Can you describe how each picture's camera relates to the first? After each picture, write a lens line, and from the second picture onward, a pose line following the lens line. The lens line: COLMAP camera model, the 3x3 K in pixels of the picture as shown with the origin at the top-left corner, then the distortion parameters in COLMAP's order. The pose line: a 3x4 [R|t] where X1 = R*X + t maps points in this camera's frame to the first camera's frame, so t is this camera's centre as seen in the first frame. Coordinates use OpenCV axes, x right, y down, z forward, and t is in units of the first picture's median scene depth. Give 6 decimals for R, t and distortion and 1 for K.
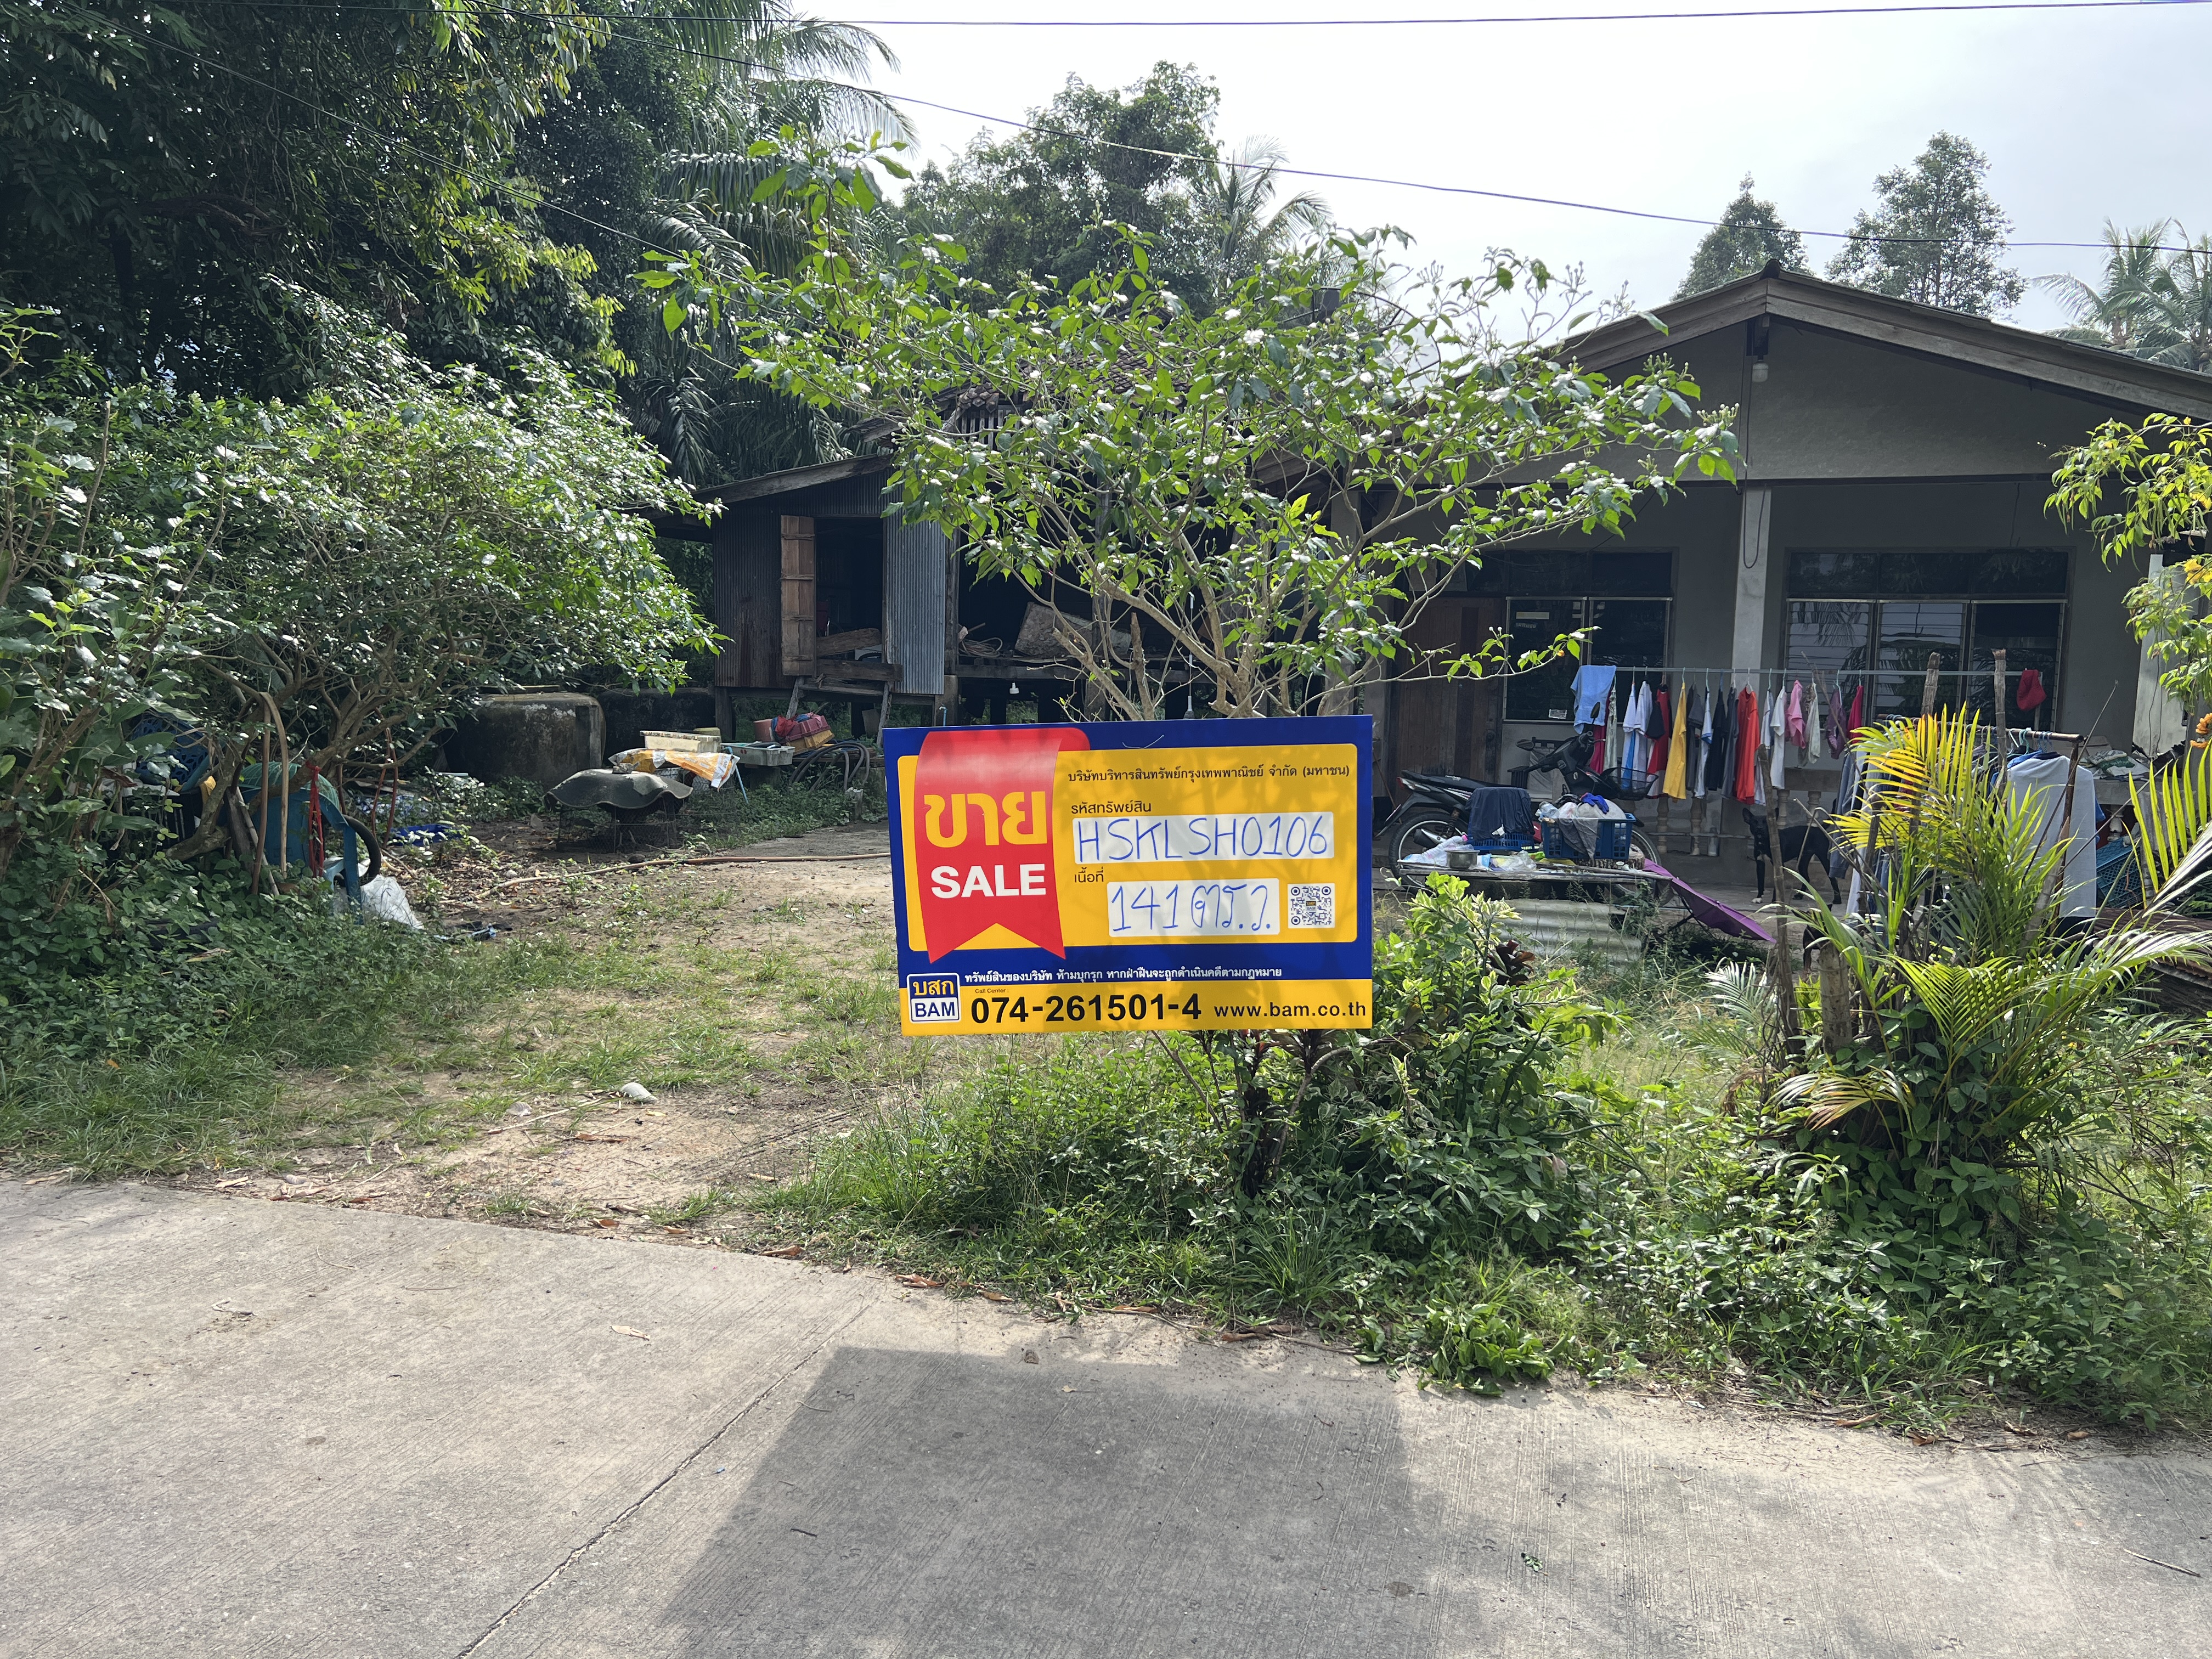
lens RADIAL K [[1683.9, 0, 1127.2], [0, 1683.9, 837.0], [0, 0, 1]] dist [0.050179, -0.056564]
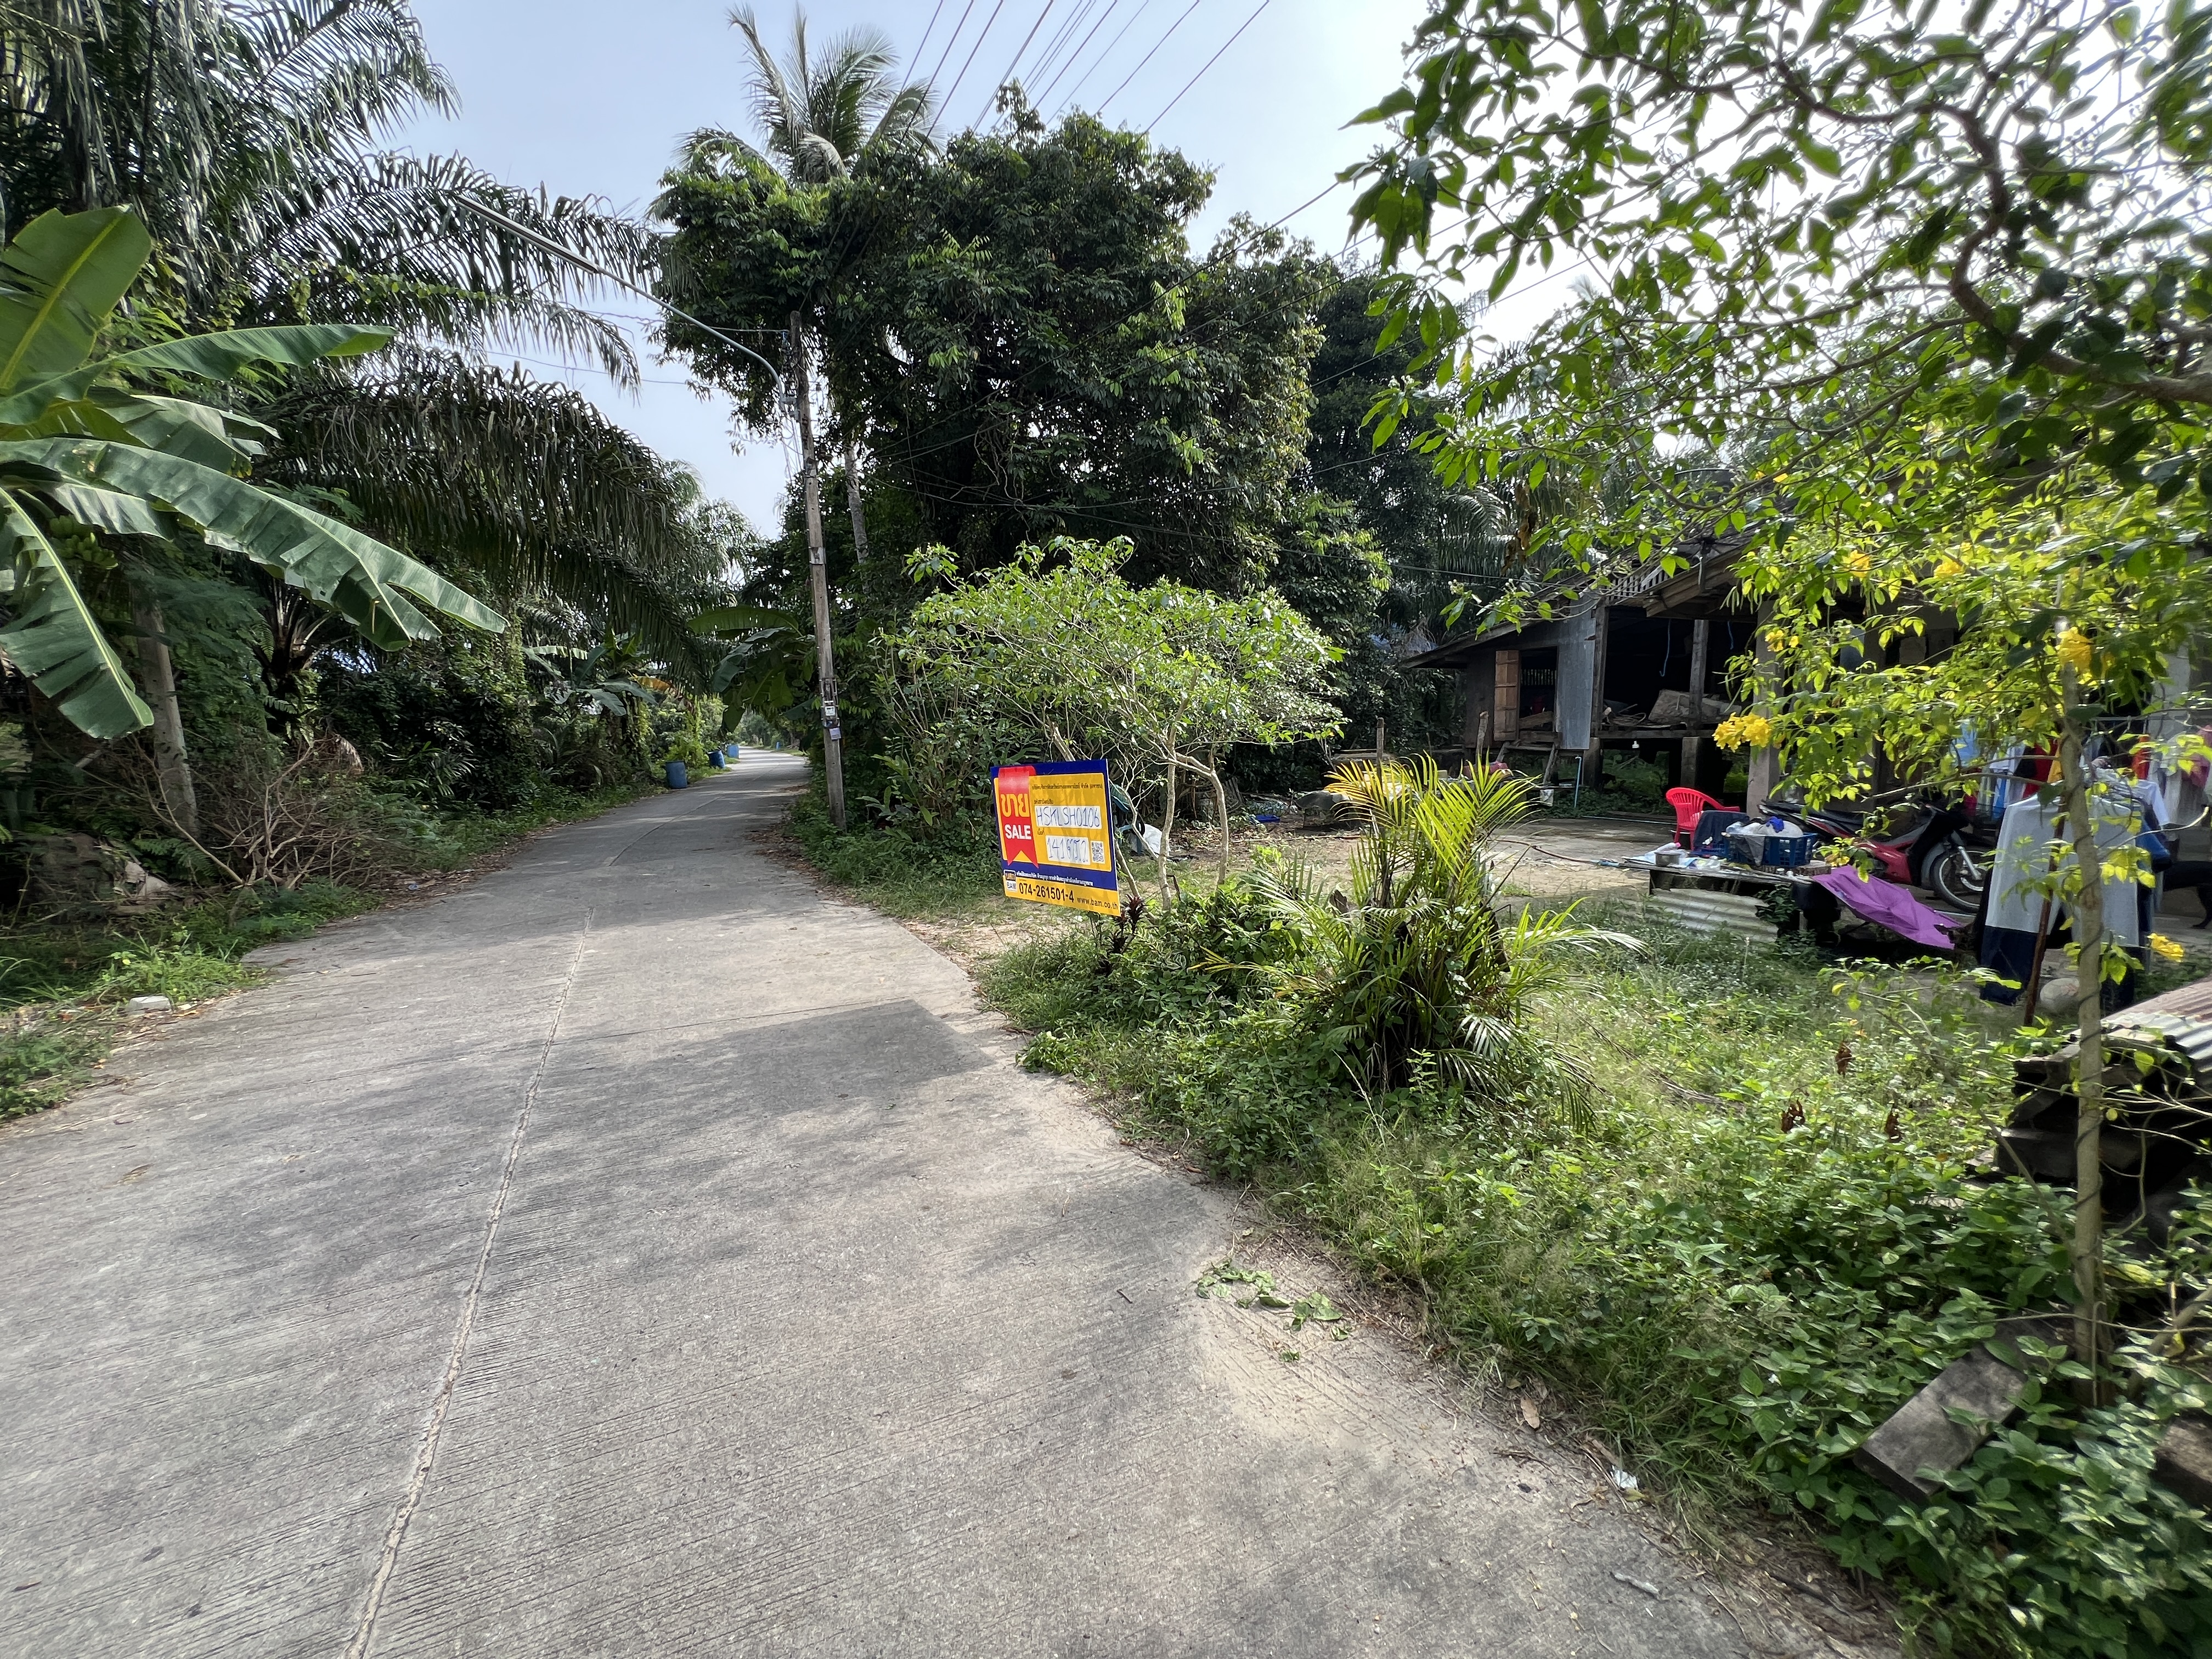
lens RADIAL K [[893.5, 0, 1095.8], [0, 893.5, 834.4], [0, 0, 1]] dist [0.000511, -0.000622]
pose [[0.652534, 0.053994, -0.755834, 0.614326], [-0.049236, 0.998372, 0.028813, -0.007719], [0.756158, 0.018413, 0.654130, 0.165536]]
